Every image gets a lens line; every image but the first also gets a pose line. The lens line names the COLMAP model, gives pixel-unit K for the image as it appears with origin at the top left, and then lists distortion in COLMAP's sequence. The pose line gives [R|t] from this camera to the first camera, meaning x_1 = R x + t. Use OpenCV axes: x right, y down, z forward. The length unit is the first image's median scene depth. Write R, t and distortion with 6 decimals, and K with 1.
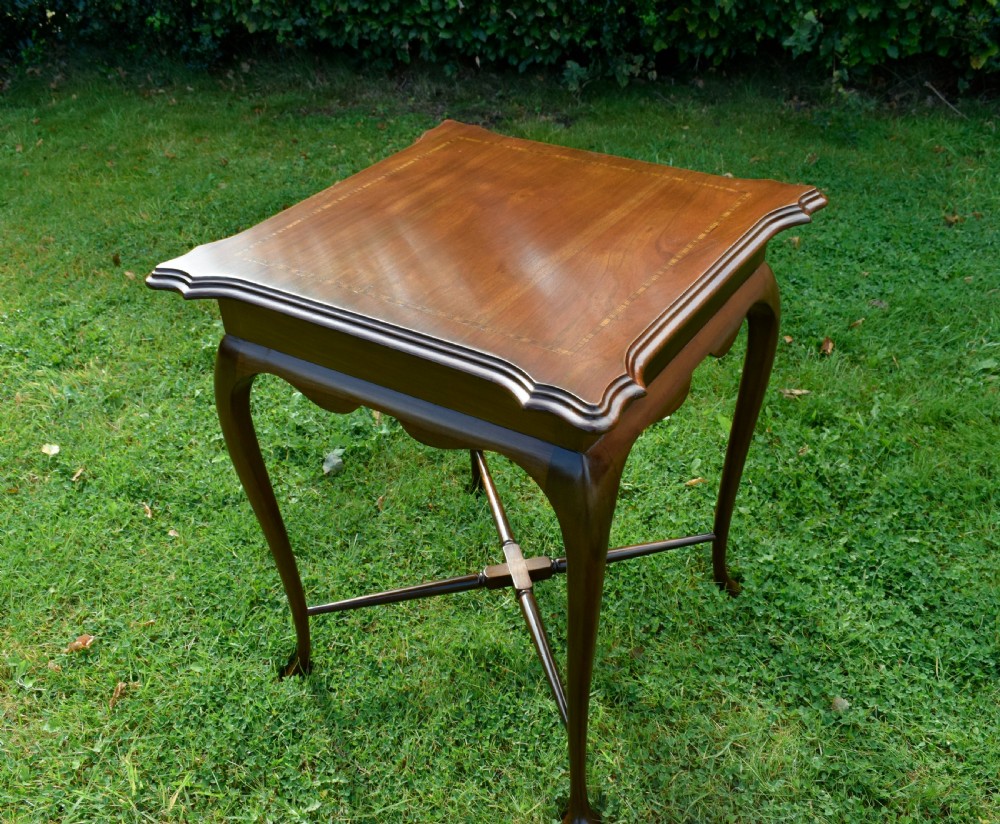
lens RADIAL K [[1041.6, 0, 500.0], [0, 1041.6, 412.0], [0, 0, 1]] dist [-0.024314, 0.002788]
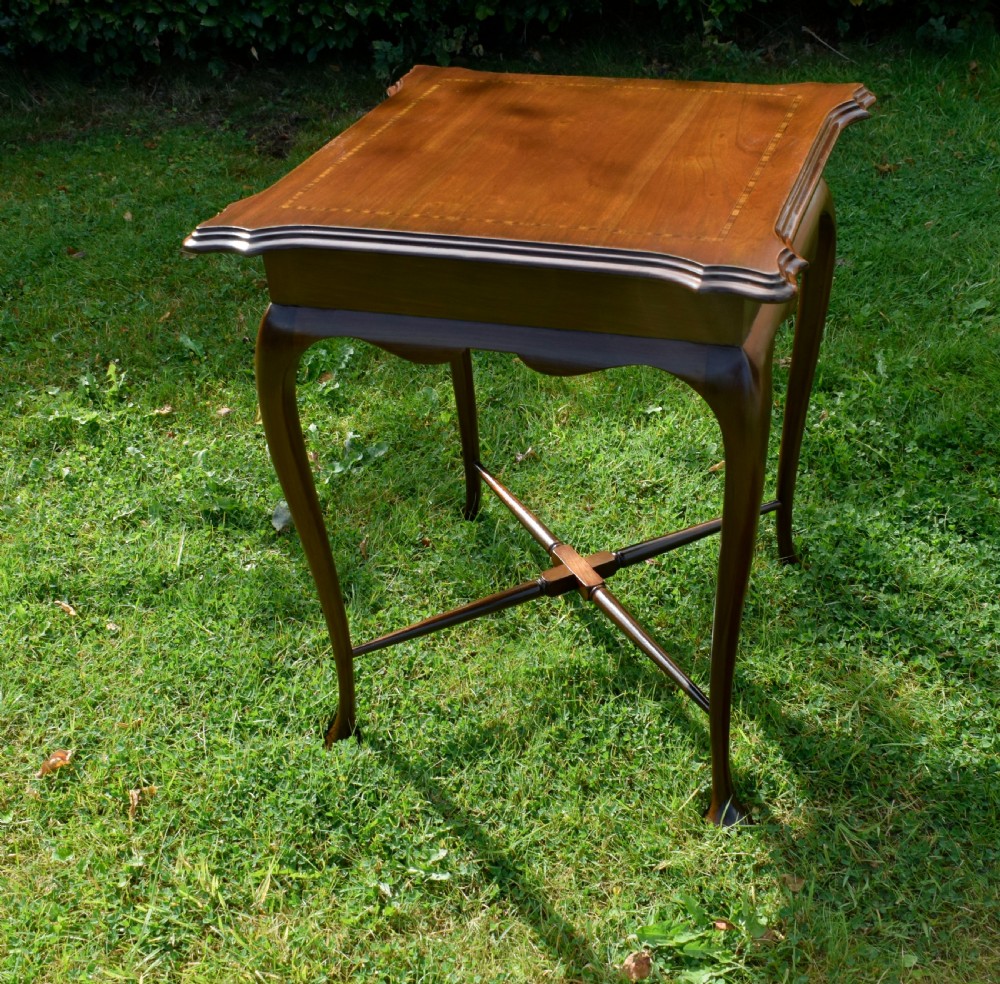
lens RADIAL K [[1460.0, 0, 524.8], [0, 1460.0, 492.9], [0, 0, 1]] dist [-0.024561, -0.004324]
pose [[0.961874, -0.154512, 0.225664, -0.268922], [0.166101, 0.985550, -0.033183, 0.113922], [-0.217276, 0.069401, 0.973640, -0.150046]]
